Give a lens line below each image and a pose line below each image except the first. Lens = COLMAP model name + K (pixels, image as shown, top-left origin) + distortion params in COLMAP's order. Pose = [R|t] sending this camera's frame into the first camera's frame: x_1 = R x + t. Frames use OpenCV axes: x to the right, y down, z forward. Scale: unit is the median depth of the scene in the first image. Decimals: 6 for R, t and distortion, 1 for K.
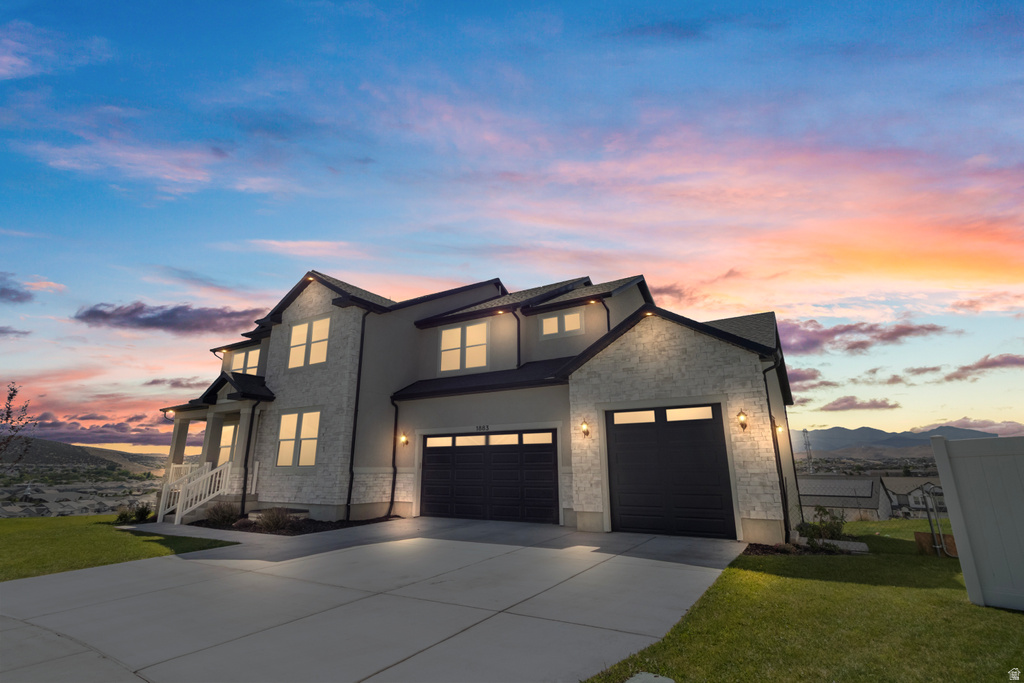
lens RADIAL K [[483.4, 0, 512.0], [0, 483.4, 341.5], [0, 0, 1]] dist [-0.000550, 0.000295]
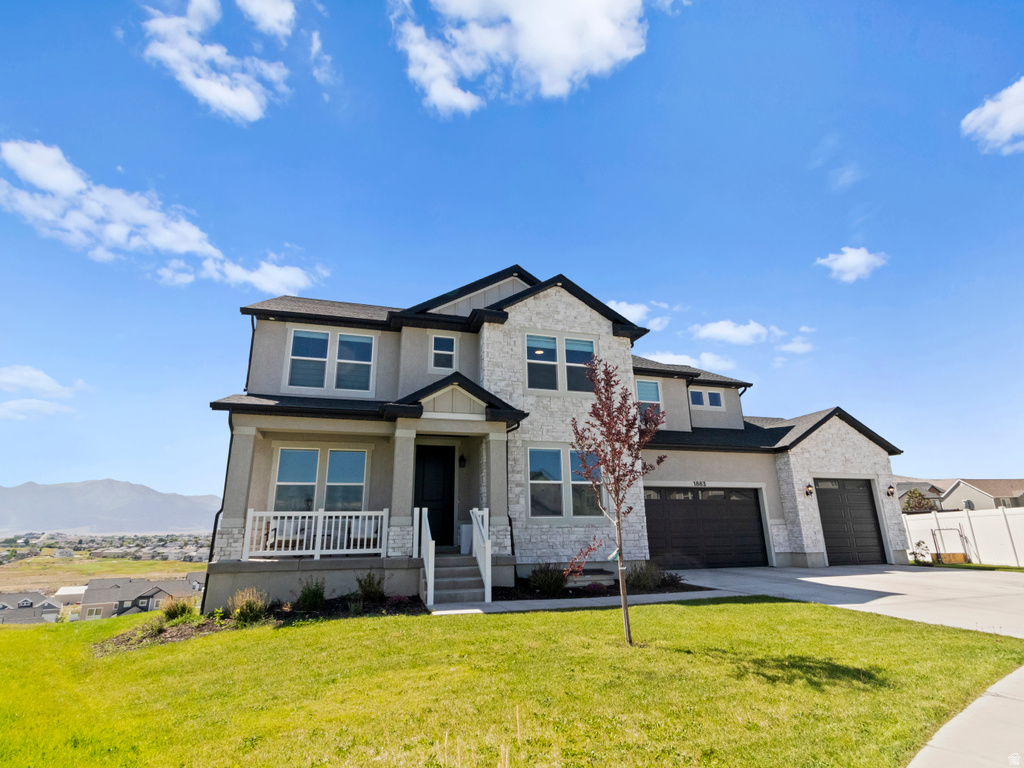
lens RADIAL K [[533.9, 0, 512.0], [0, 533.9, 384.0], [0, 0, 1]] dist [0.001797, 0.000682]
pose [[0.656670, 0.200532, 0.727029, -1.205214], [-0.181851, 0.977660, -0.105410, 0.157638], [-0.731926, -0.062991, 0.678467, 0.493879]]
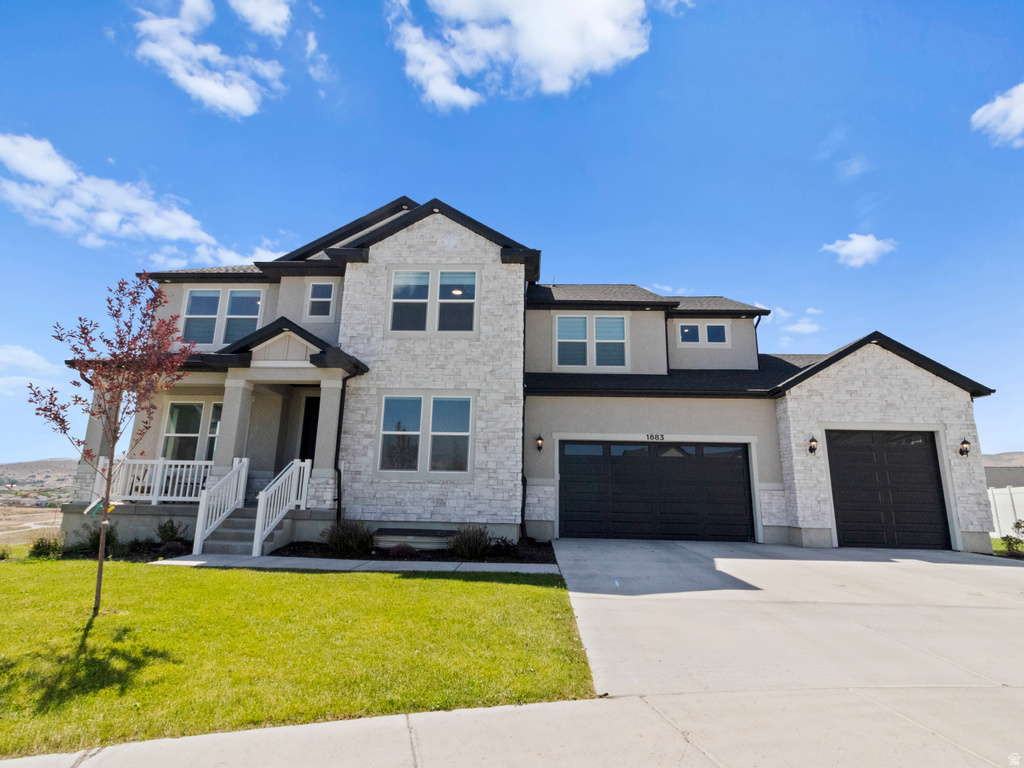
lens RADIAL K [[533.9, 0, 512.0], [0, 533.9, 384.0], [0, 0, 1]] dist [0.001797, 0.000682]
pose [[0.872481, 0.122192, 0.473123, -0.731070], [-0.148568, 0.988727, 0.018617, 0.100649], [-0.465515, -0.086534, 0.880800, 0.266896]]
